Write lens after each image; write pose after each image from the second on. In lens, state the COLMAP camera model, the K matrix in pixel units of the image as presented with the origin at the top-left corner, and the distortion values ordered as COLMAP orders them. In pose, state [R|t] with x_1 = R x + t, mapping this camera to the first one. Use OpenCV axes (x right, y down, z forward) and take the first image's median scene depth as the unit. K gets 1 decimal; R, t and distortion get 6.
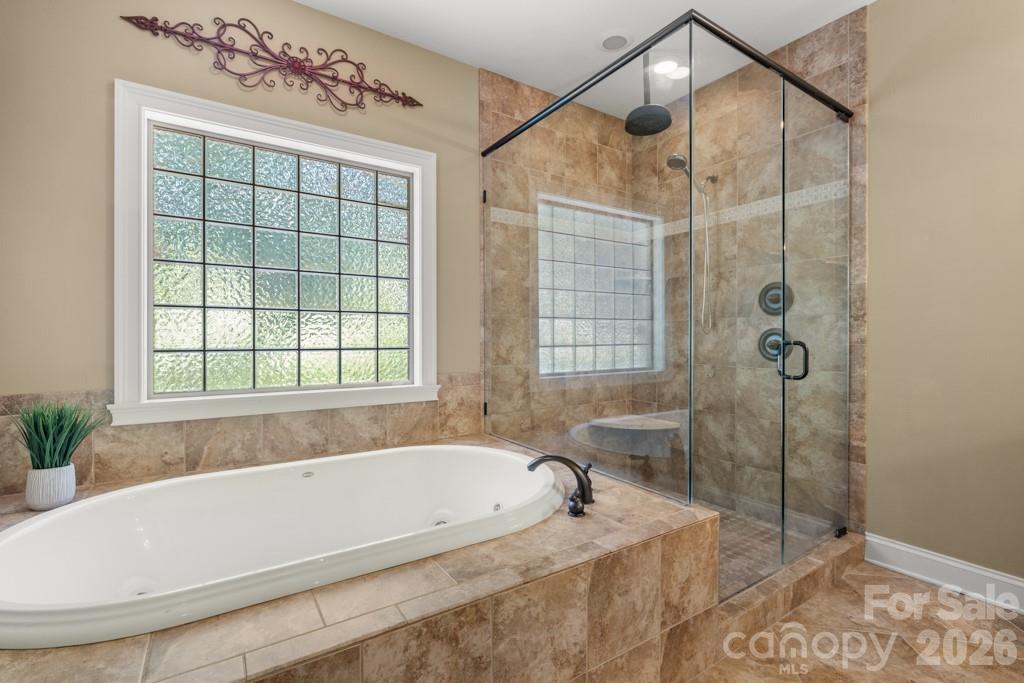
lens RADIAL K [[458.7, 0, 509.4], [0, 458.7, 339.1], [0, 0, 1]] dist [-0.009420, 0.000226]
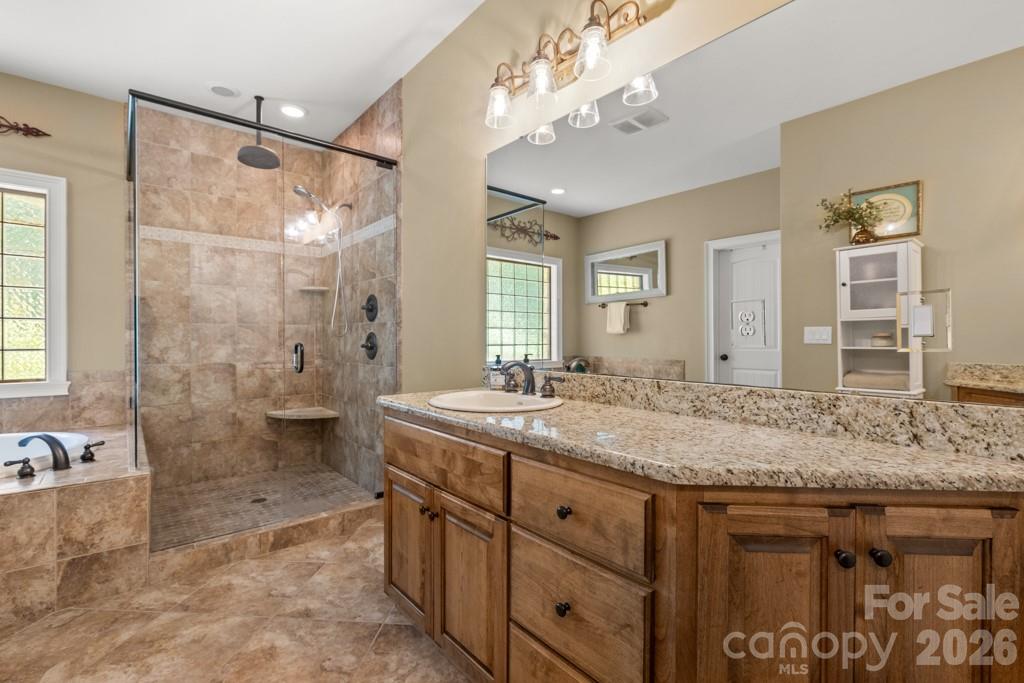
lens RADIAL K [[462.1, 0, 512.0], [0, 462.1, 341.5], [0, 0, 1]] dist [-0.001615, -0.000074]
pose [[0.993151, 0.000469, 0.116840, 0.731609], [-0.000713, 0.999998, 0.002052, -0.002243], [-0.116838, -0.002122, 0.993149, -0.243656]]
